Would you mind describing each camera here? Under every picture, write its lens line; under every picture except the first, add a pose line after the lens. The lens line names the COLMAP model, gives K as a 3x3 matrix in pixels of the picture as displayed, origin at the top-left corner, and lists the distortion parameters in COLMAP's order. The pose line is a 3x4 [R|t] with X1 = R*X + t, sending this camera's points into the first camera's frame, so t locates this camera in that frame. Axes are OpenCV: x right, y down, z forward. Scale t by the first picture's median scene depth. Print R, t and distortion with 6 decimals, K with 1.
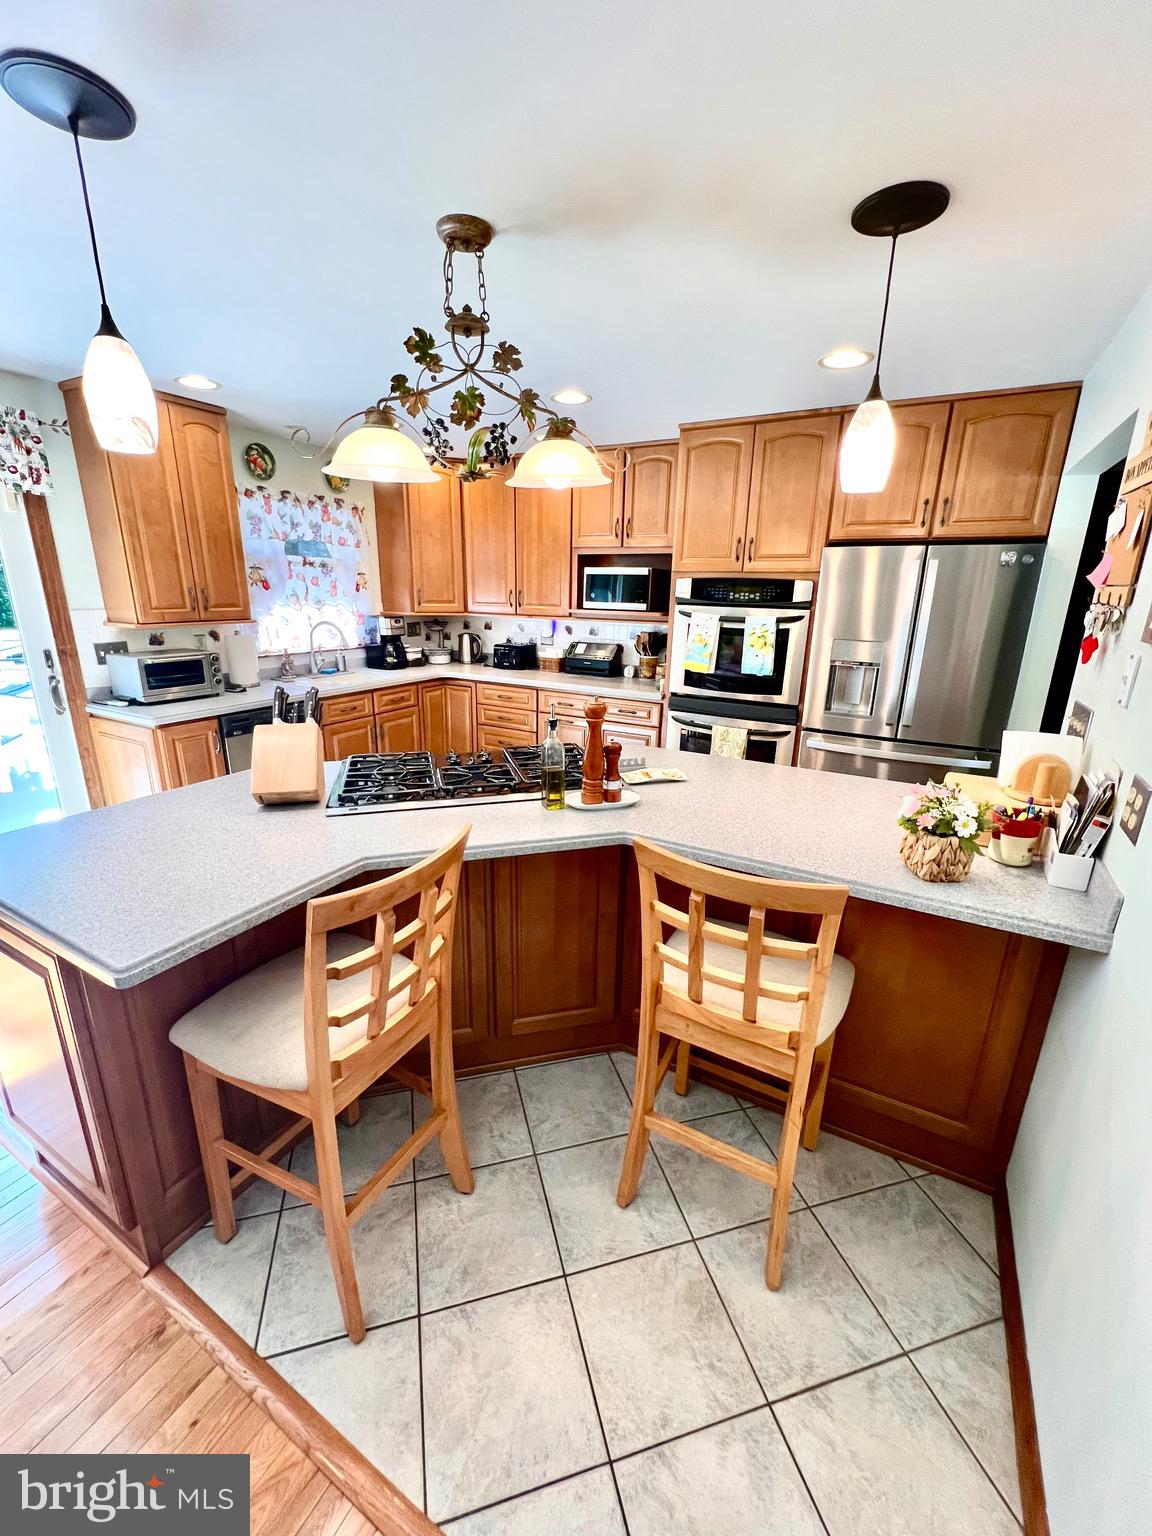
lens RADIAL K [[614.4, 0, 574.2], [0, 614.4, 767.1], [0, 0, 1]] dist [-0.003141, 0.000593]
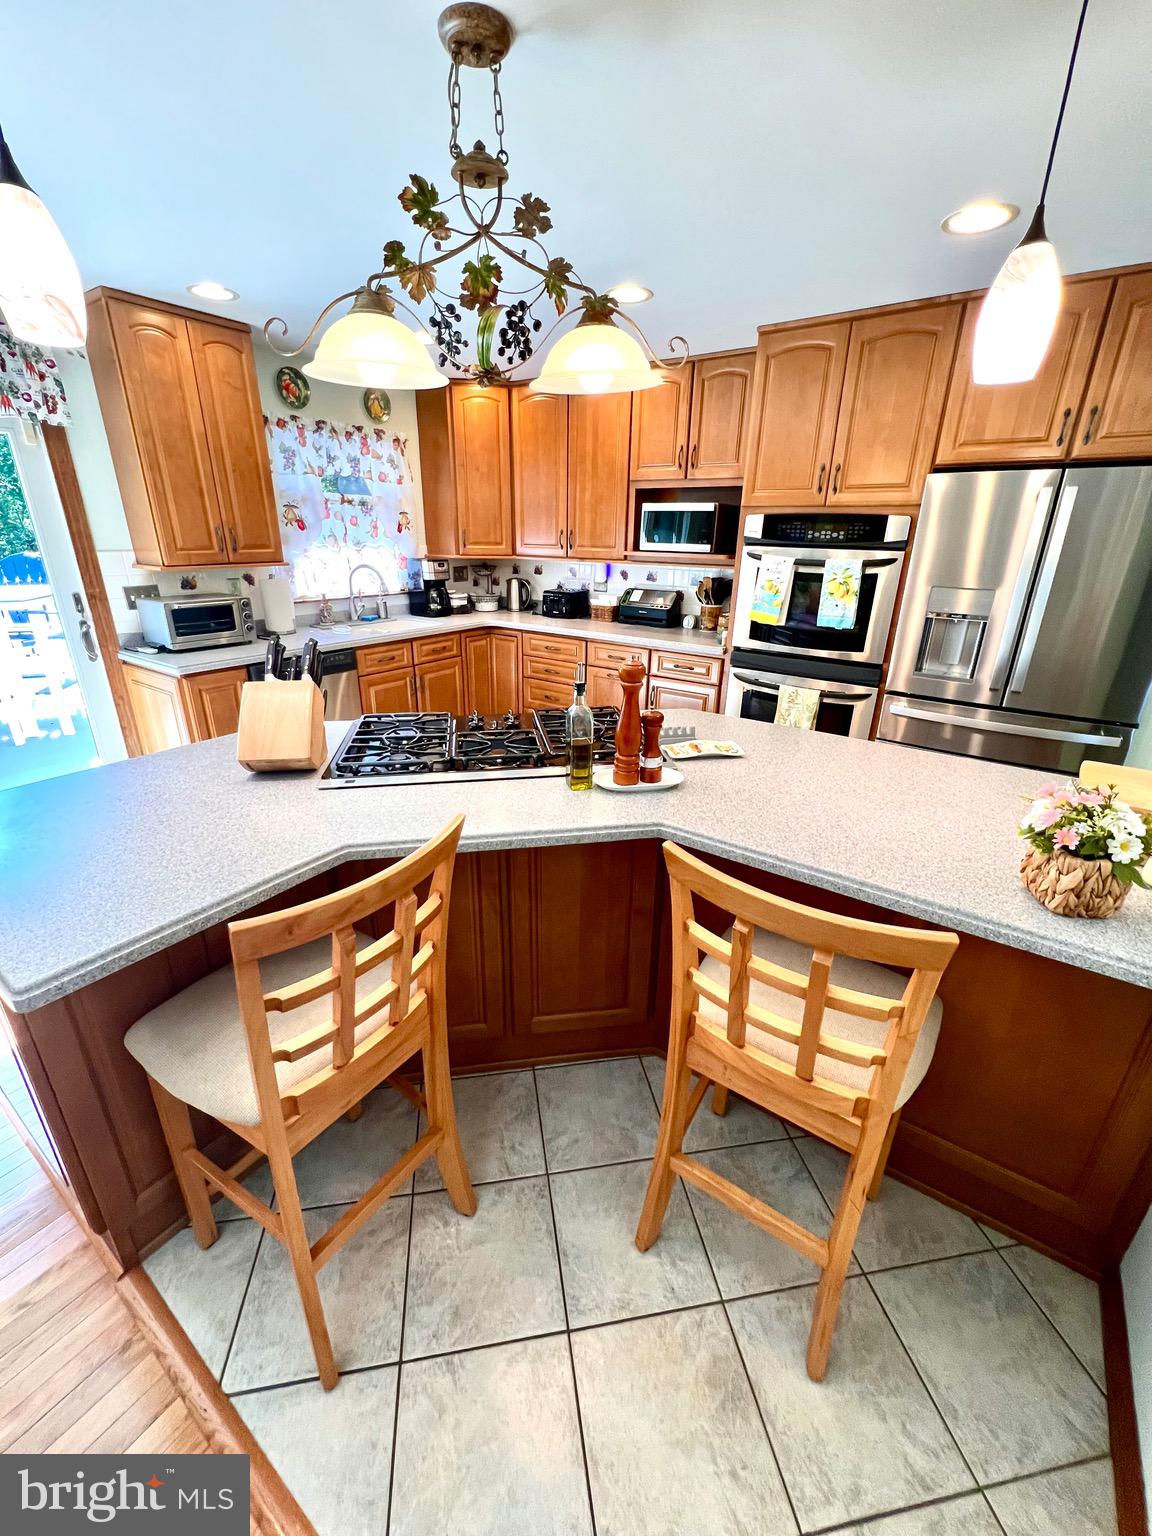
lens RADIAL K [[614.4, 0, 574.6], [0, 614.4, 766.5], [0, 0, 1]] dist [-0.003141, 0.000593]
pose [[0.994711, 0.033740, -0.097015, 0.043445], [-0.025786, 0.996290, 0.082110, -0.033550], [0.099425, -0.079174, 0.991890, 0.173138]]
